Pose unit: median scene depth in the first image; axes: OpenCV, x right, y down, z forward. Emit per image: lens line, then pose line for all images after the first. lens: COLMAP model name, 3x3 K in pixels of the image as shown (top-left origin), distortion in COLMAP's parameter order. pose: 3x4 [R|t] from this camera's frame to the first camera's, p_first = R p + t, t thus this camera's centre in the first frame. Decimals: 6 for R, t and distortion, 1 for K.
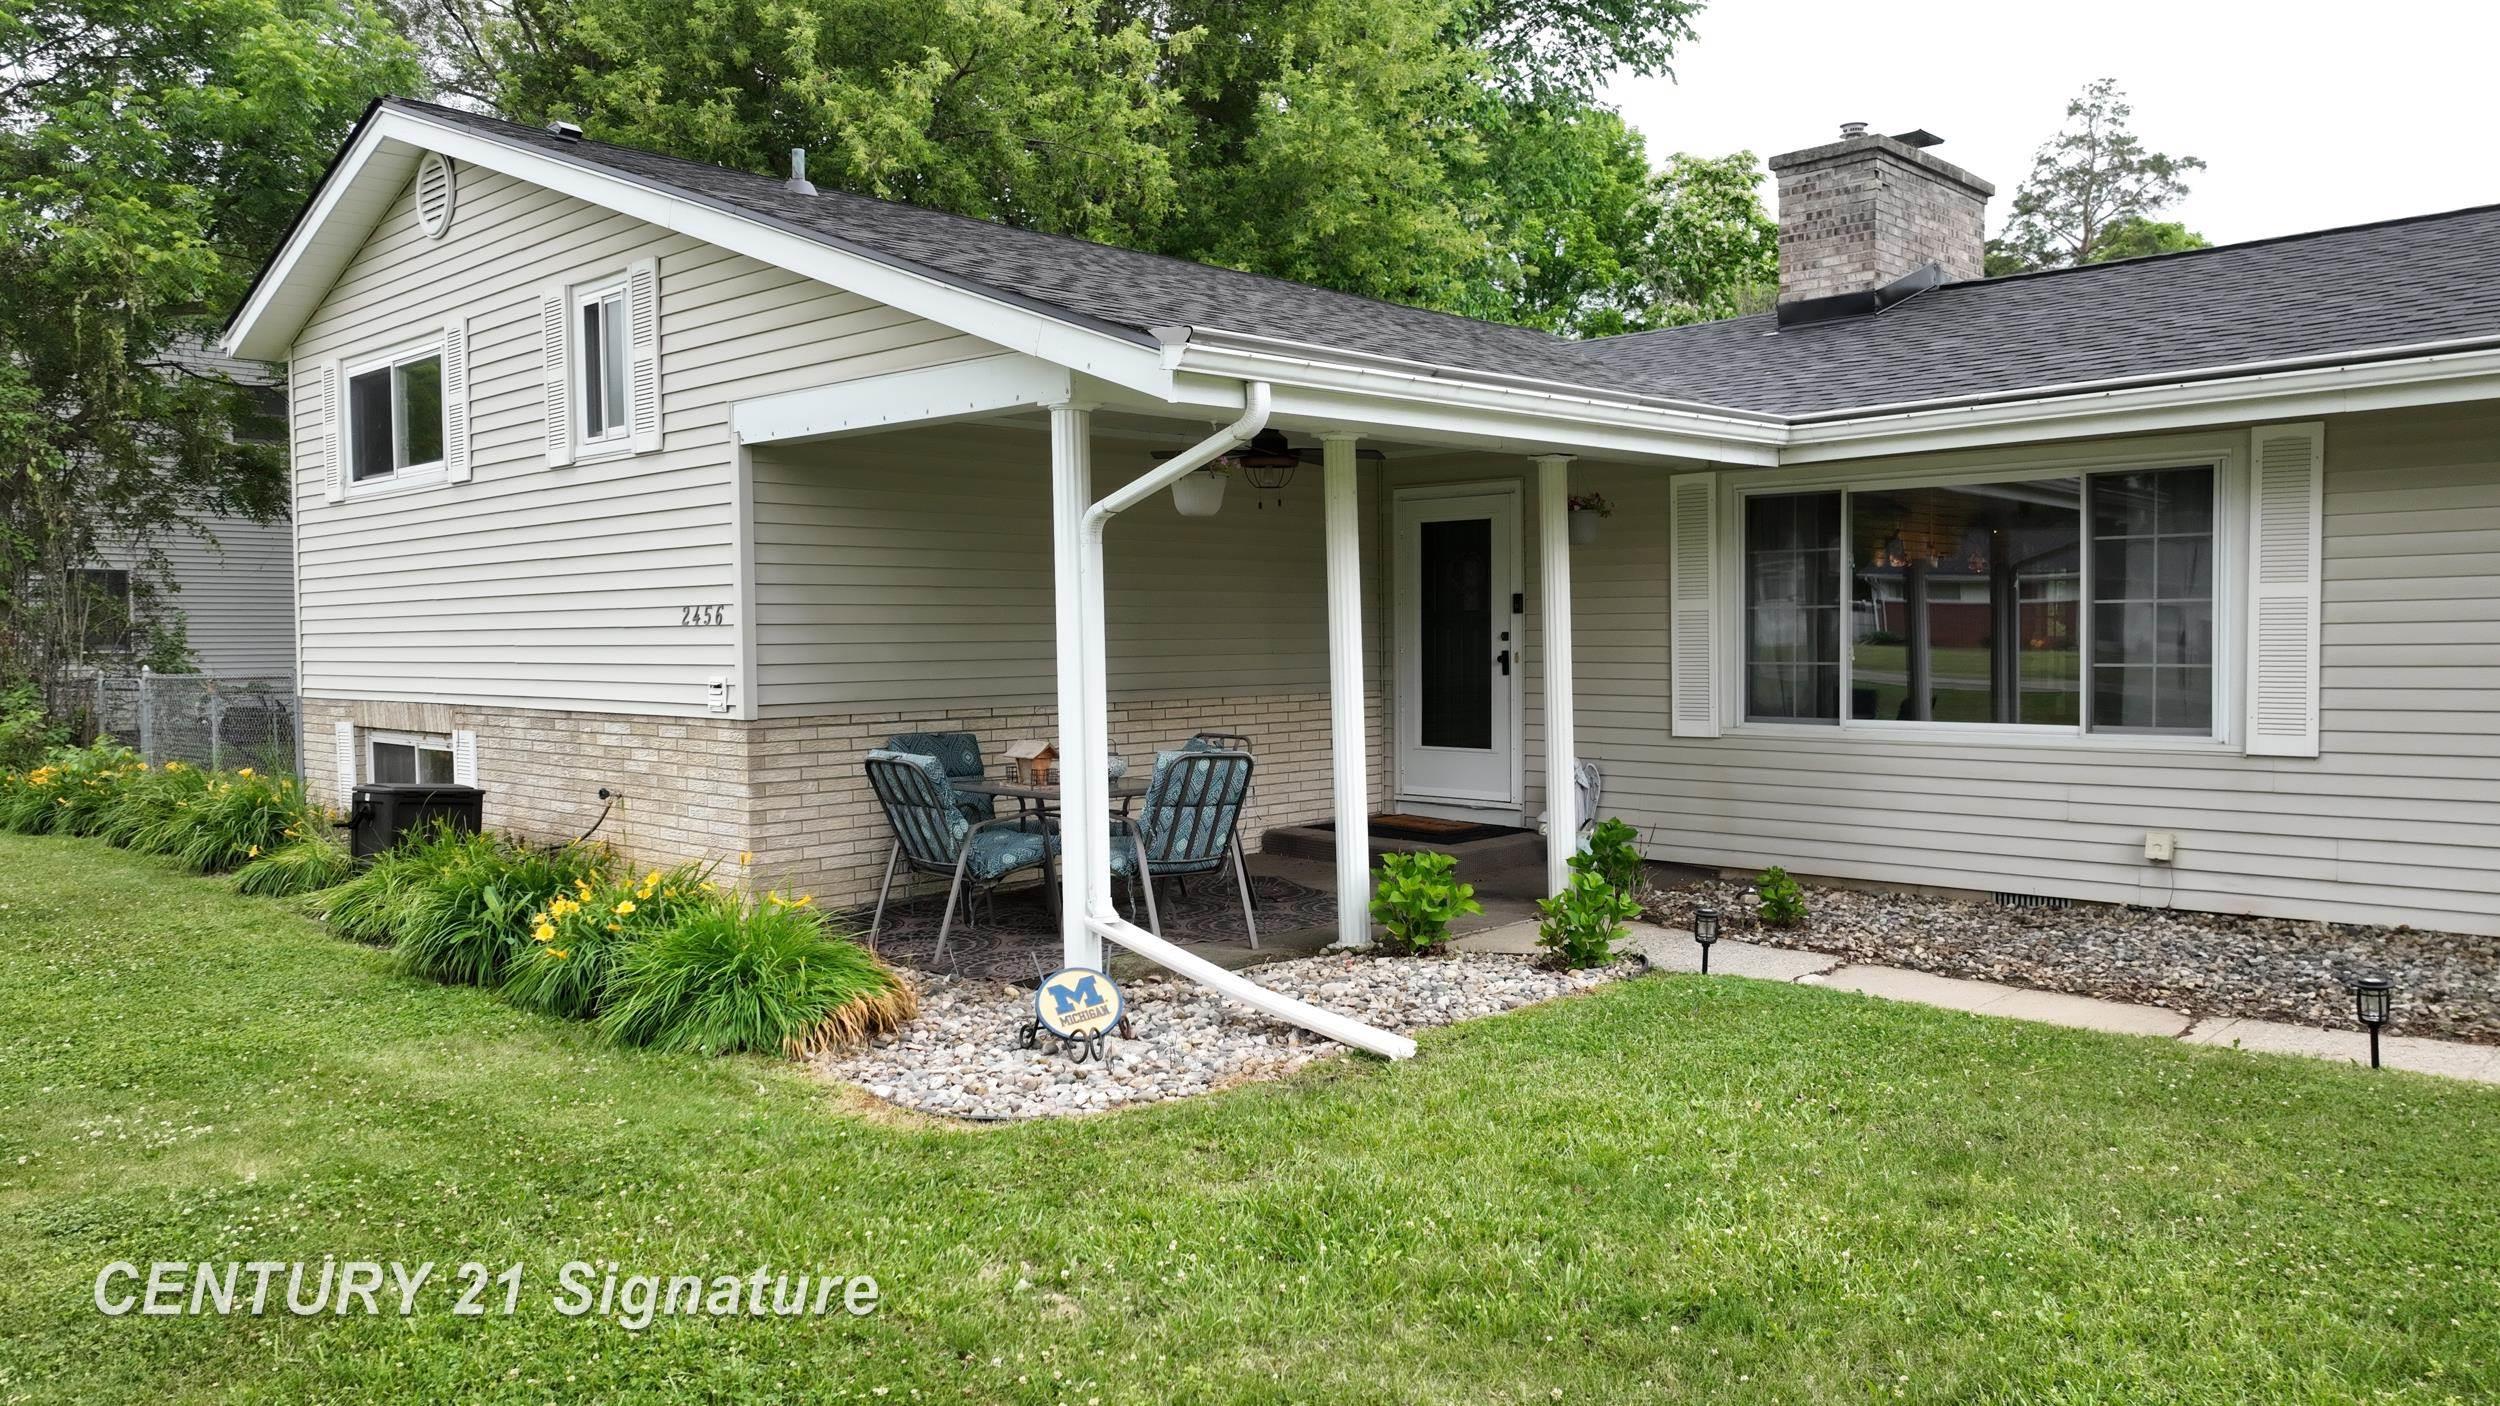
lens RADIAL K [[1753.8, 0, 1261.7], [0, 1753.8, 692.5], [0, 0, 1]] dist [0.015014, 0.011089]
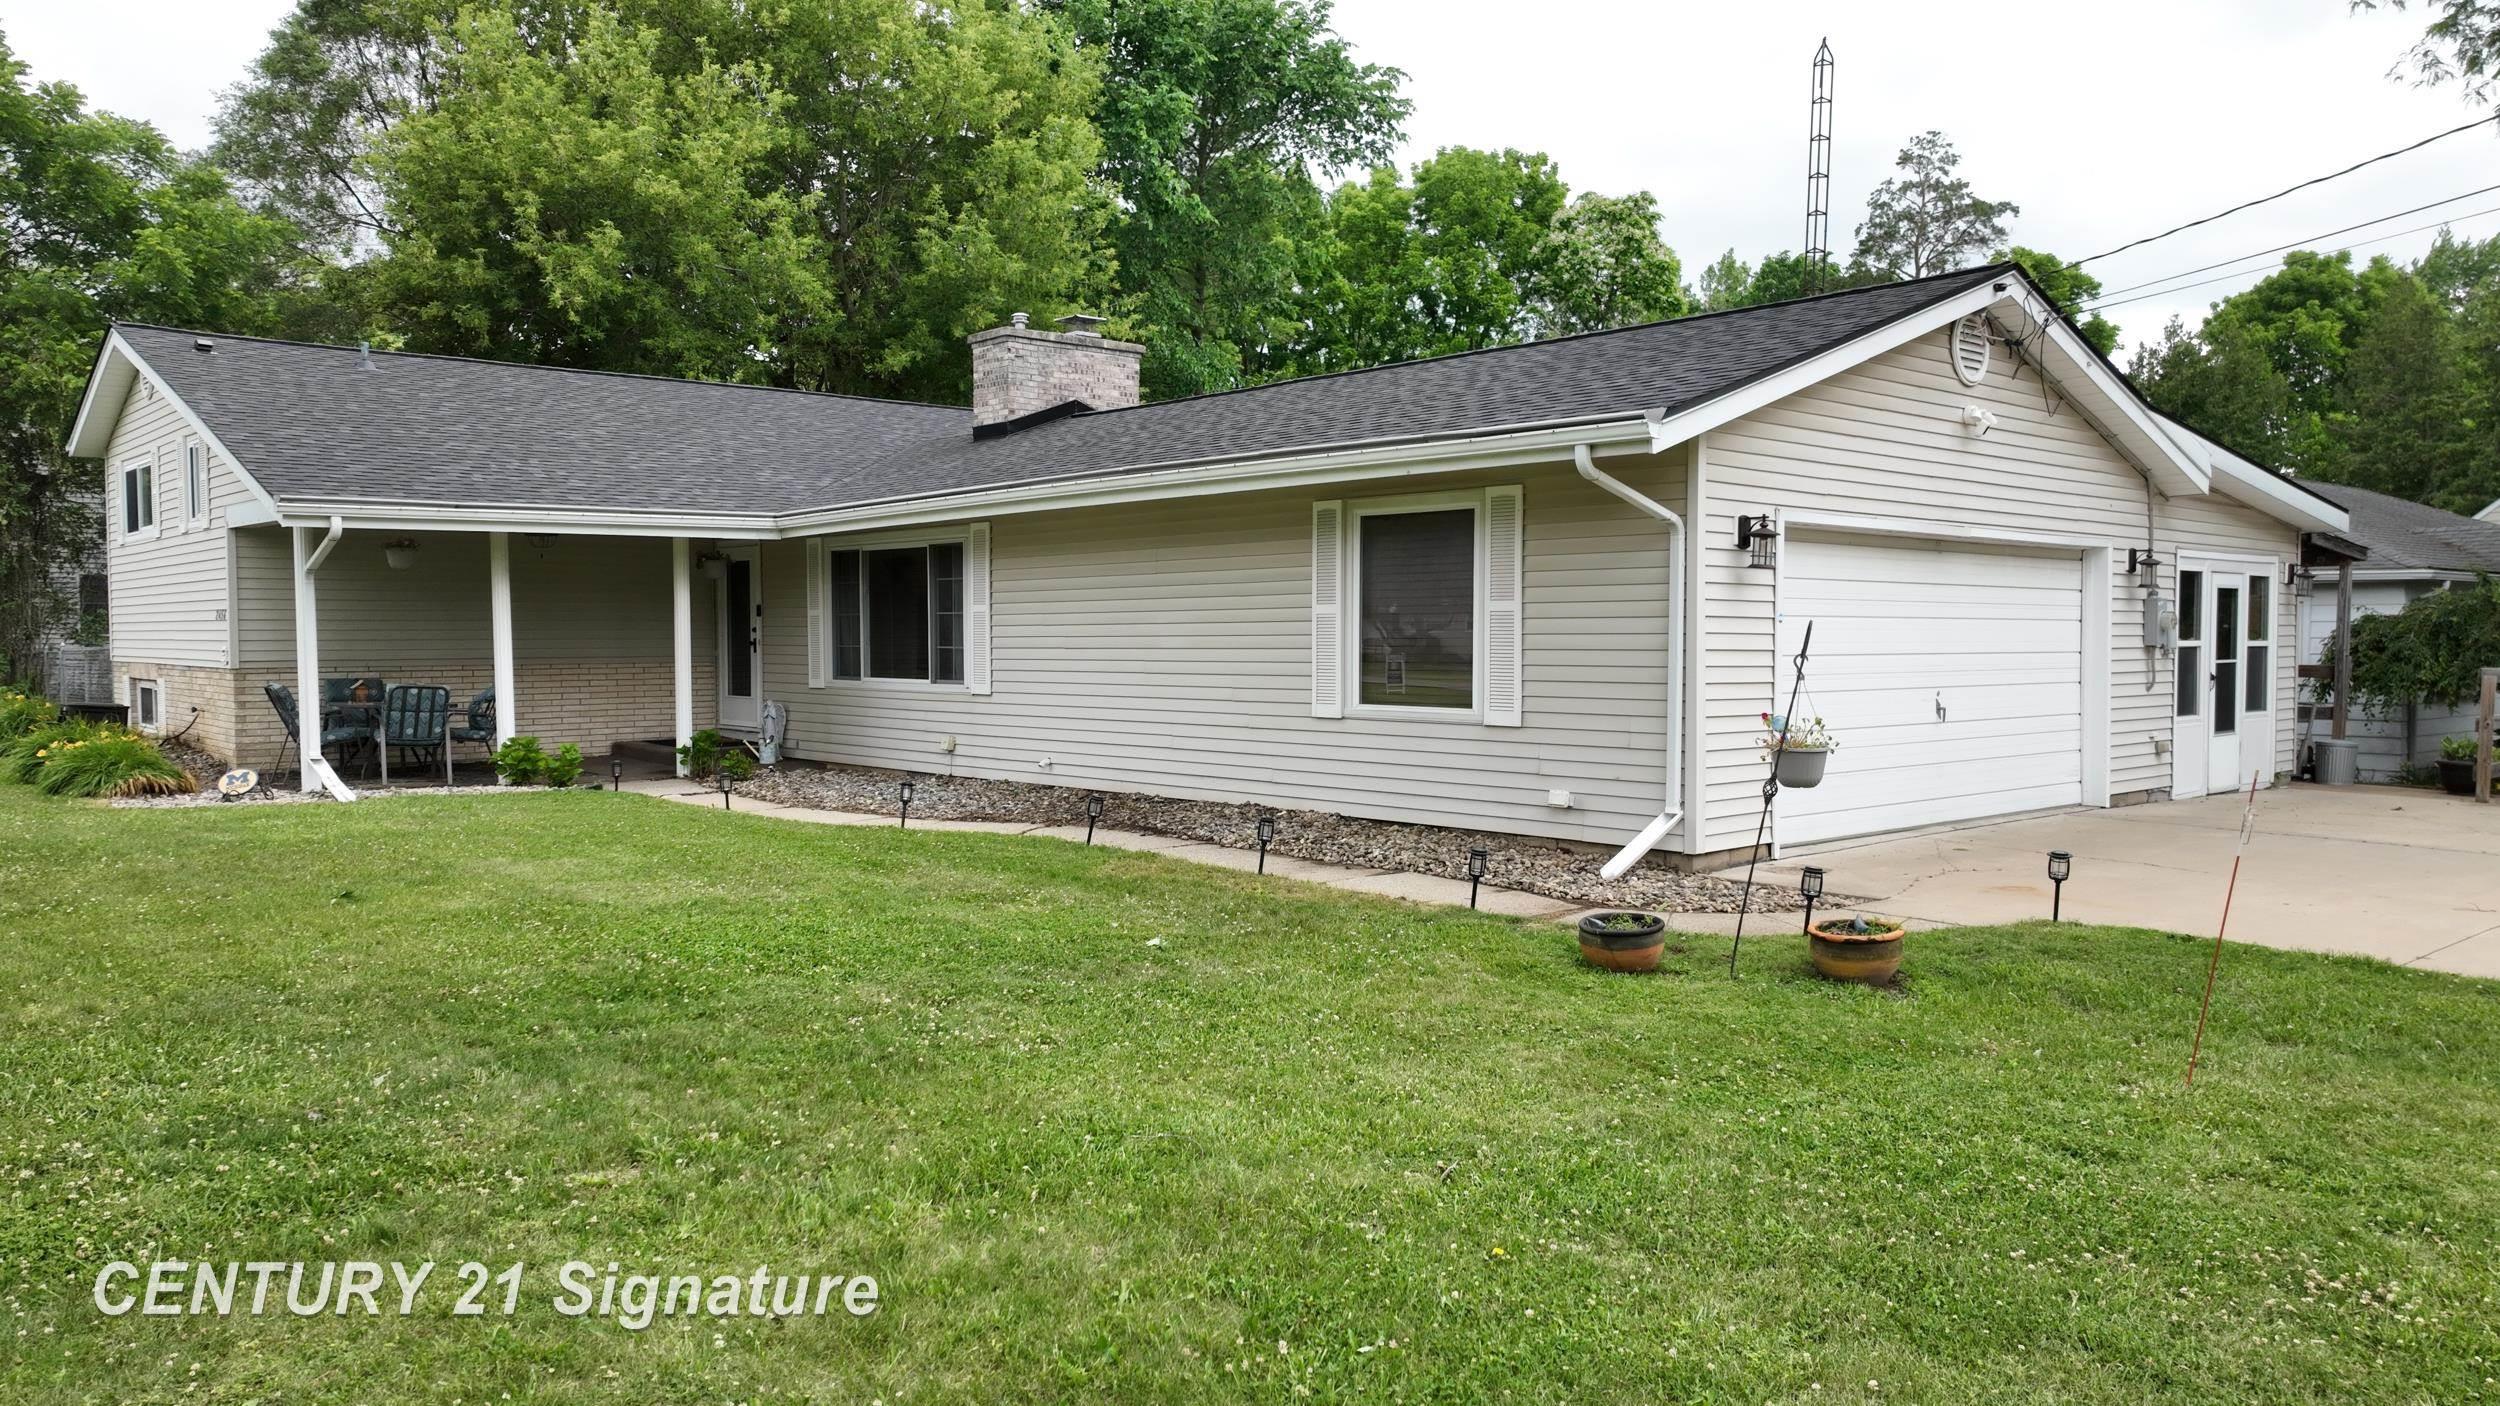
lens RADIAL K [[1753.8, 0, 1239.7], [0, 1753.8, 713.3], [0, 0, 1]] dist [0.015014, 0.011089]
pose [[0.995695, 0.012376, -0.091855, 0.833492], [-0.011262, 0.999857, 0.012638, 0.023323], [0.091998, -0.011549, 0.995692, -0.708170]]
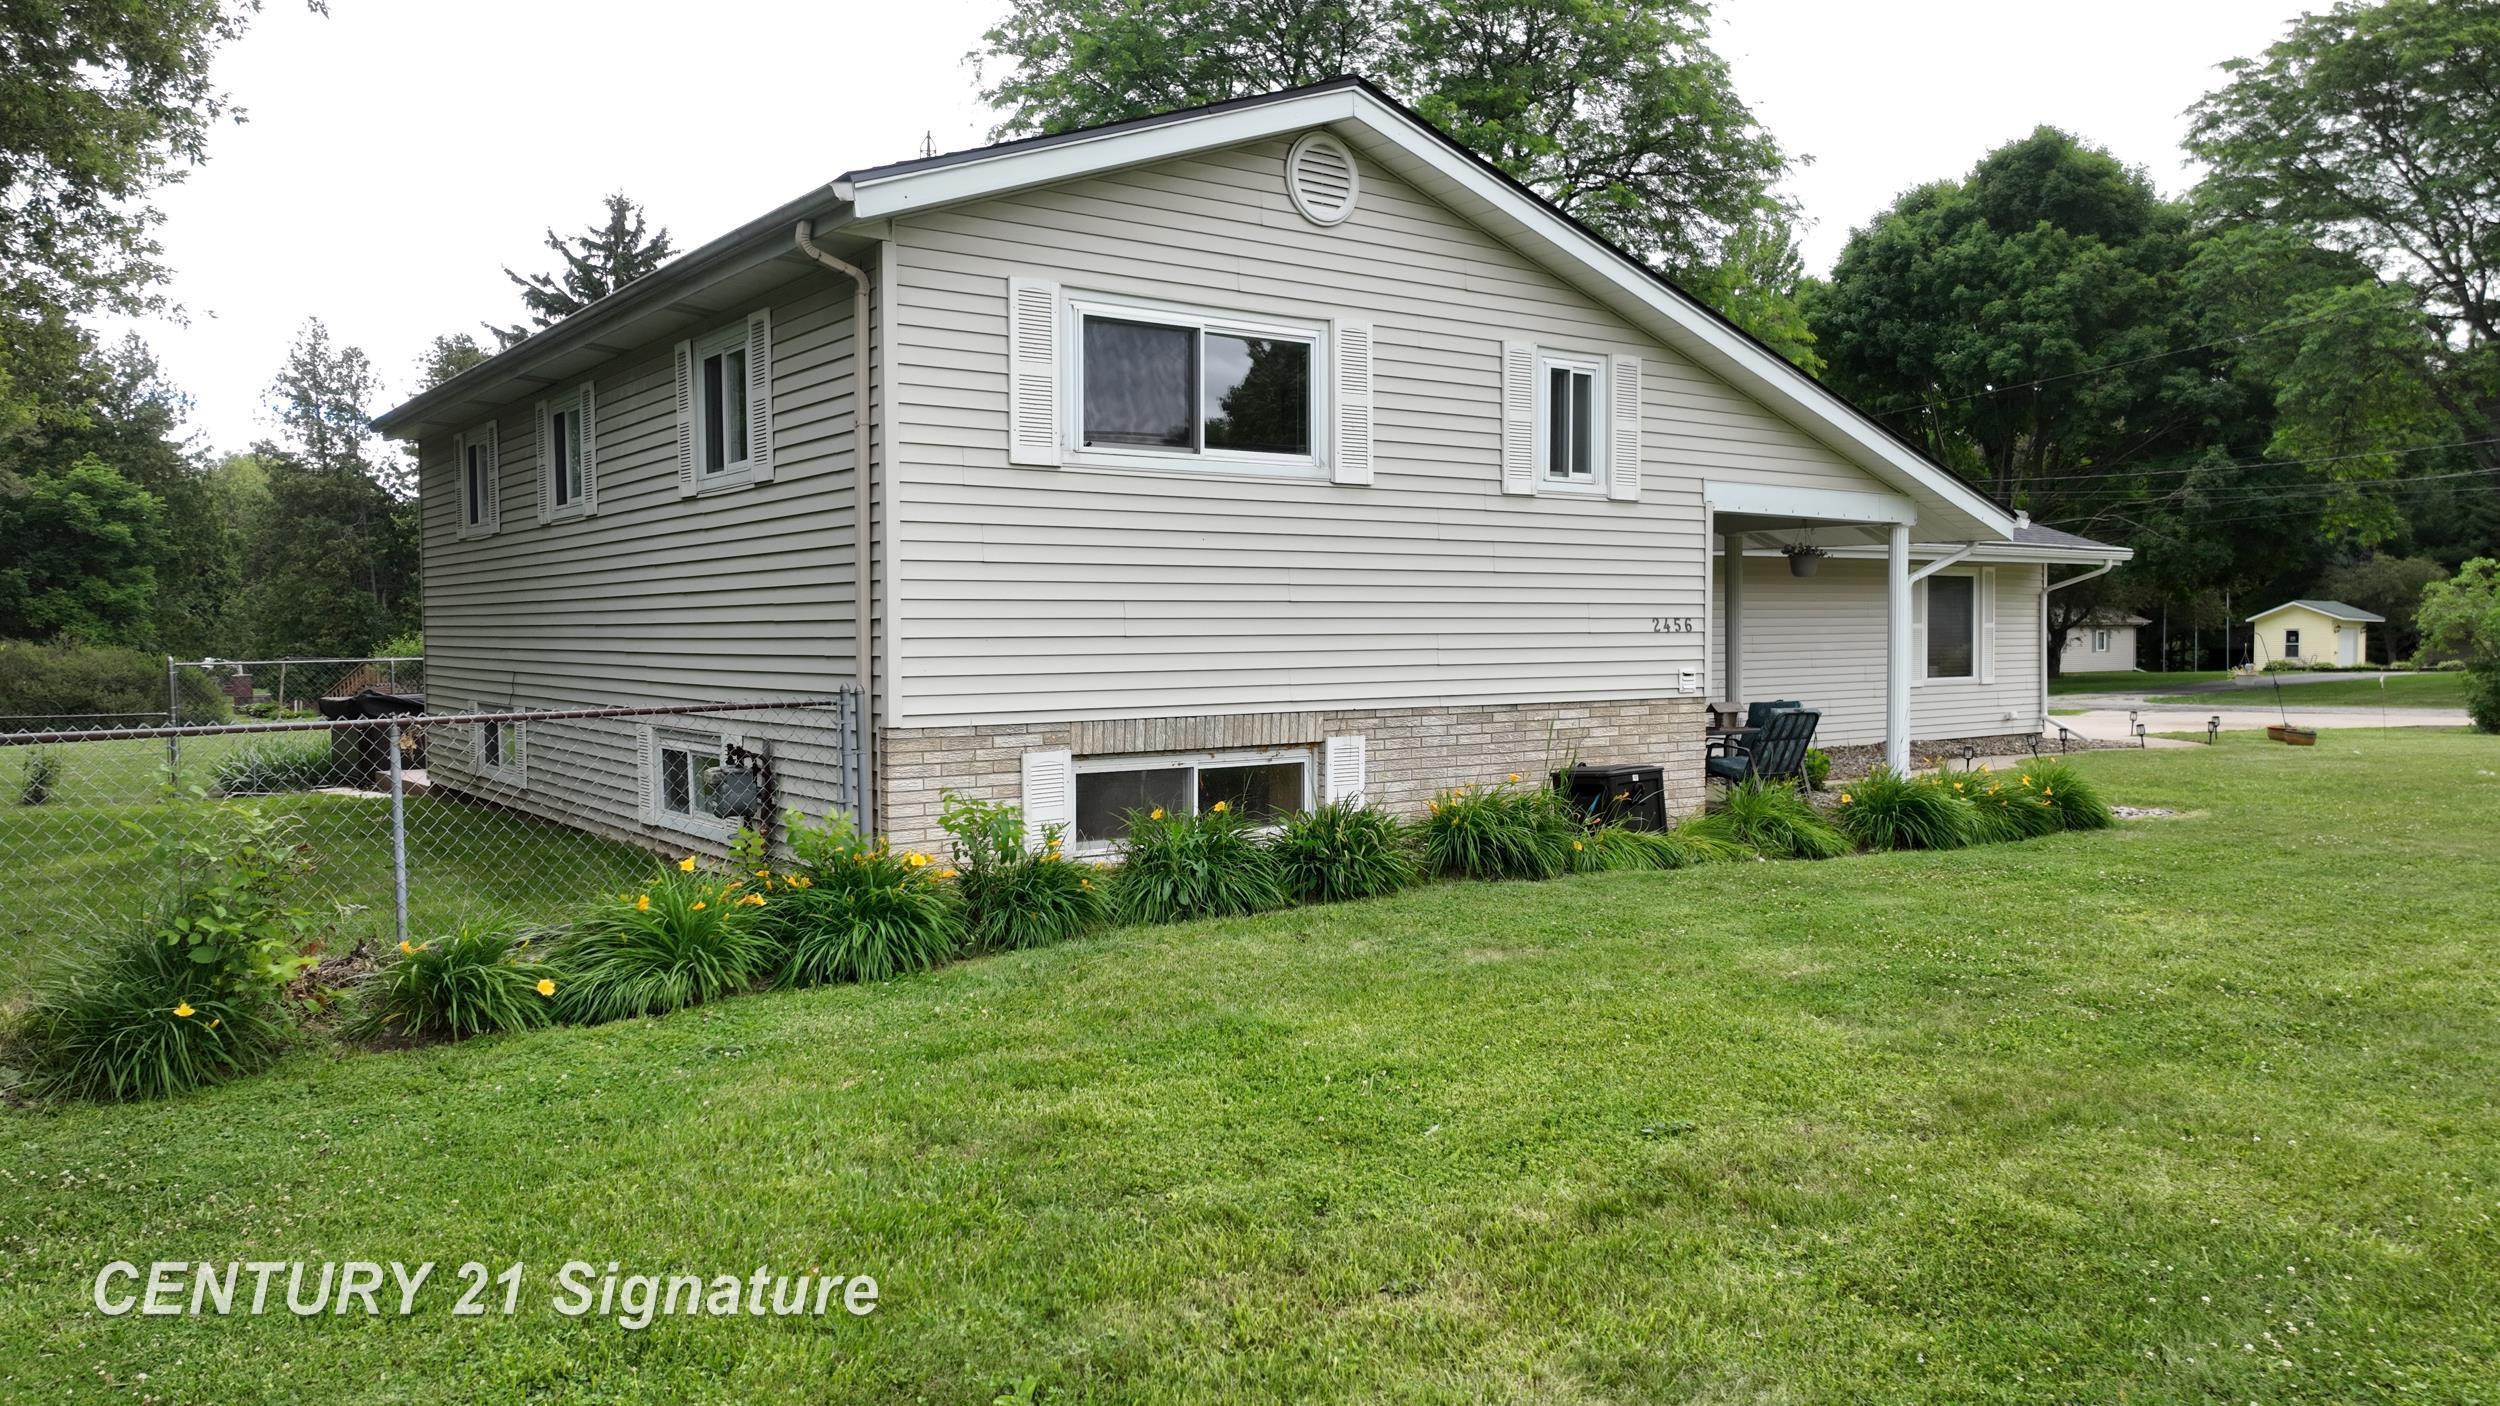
lens RADIAL K [[1753.8, 0, 1249.8], [0, 1753.8, 708.3], [0, 0, 1]] dist [0.015014, 0.011089]
pose [[0.169613, -0.038739, 0.984749, -1.499275], [0.031322, 0.998934, 0.033902, -0.030269], [-0.985013, 0.025094, 0.170646, 0.932354]]
